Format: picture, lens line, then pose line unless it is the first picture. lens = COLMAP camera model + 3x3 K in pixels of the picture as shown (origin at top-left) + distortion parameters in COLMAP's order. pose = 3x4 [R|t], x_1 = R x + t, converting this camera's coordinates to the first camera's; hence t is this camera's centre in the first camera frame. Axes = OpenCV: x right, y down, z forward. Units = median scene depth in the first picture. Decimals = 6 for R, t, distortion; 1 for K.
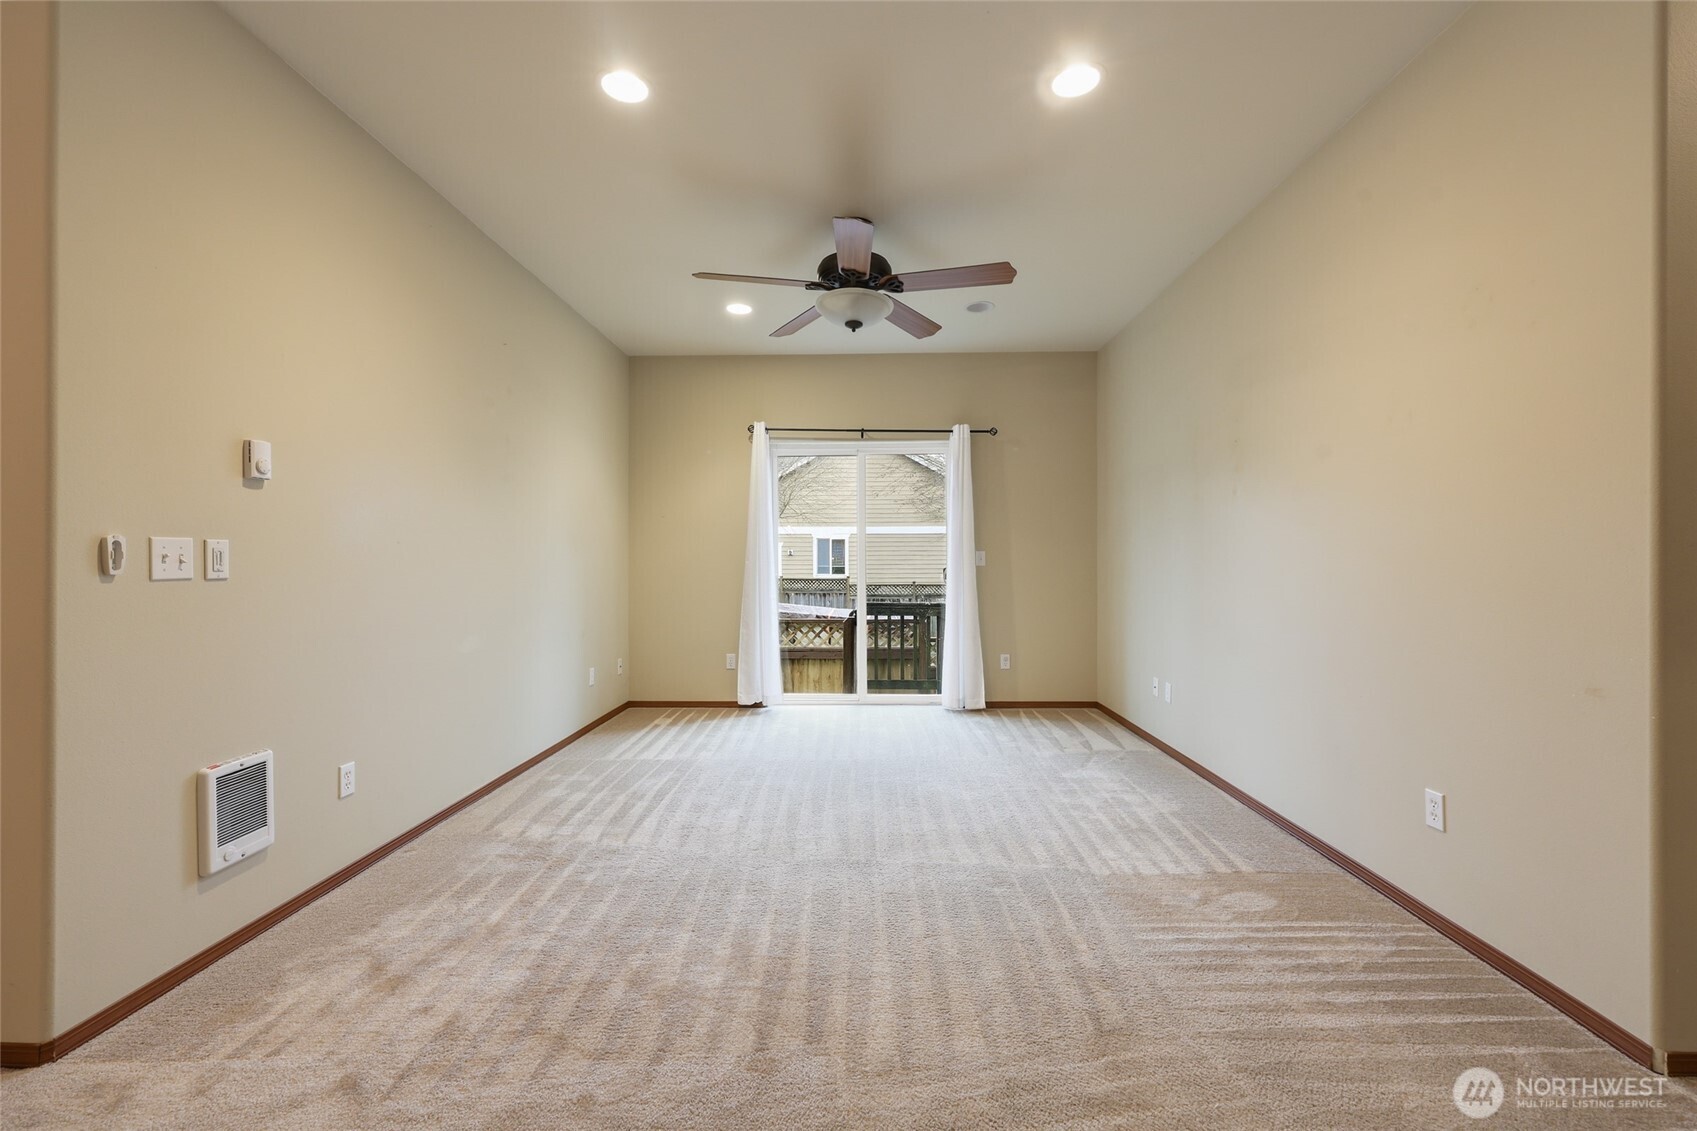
lens RADIAL K [[681.2, 0, 858.4], [0, 681.2, 563.9], [0, 0, 1]] dist [0.001413, 0.000691]
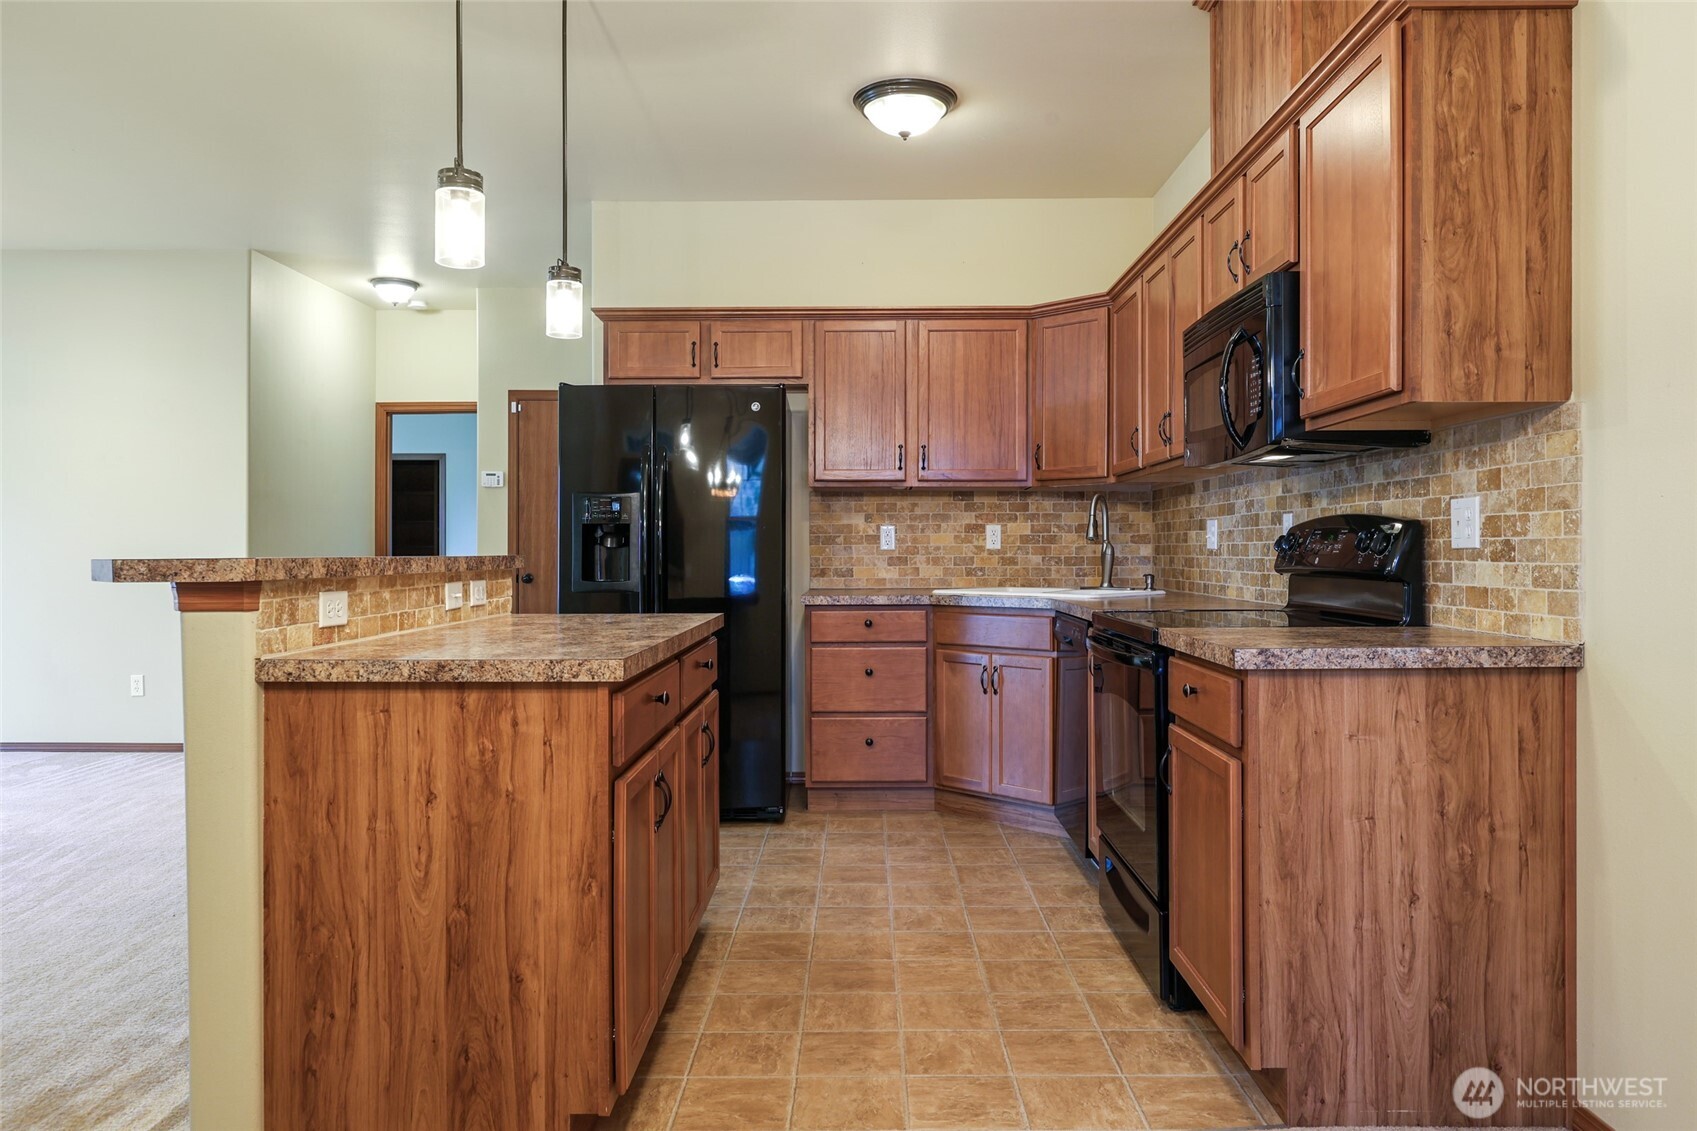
lens RADIAL K [[1159.5, 0, 878.1], [0, 1159.5, 550.4], [0, 0, 1]] dist [0.000184, 0.003691]
pose [[-0.027980, 0.001314, 0.999608, -1.312519], [0.004248, 0.999990, -0.001196, 0.012397], [-0.999599, 0.004213, -0.027985, -0.496666]]
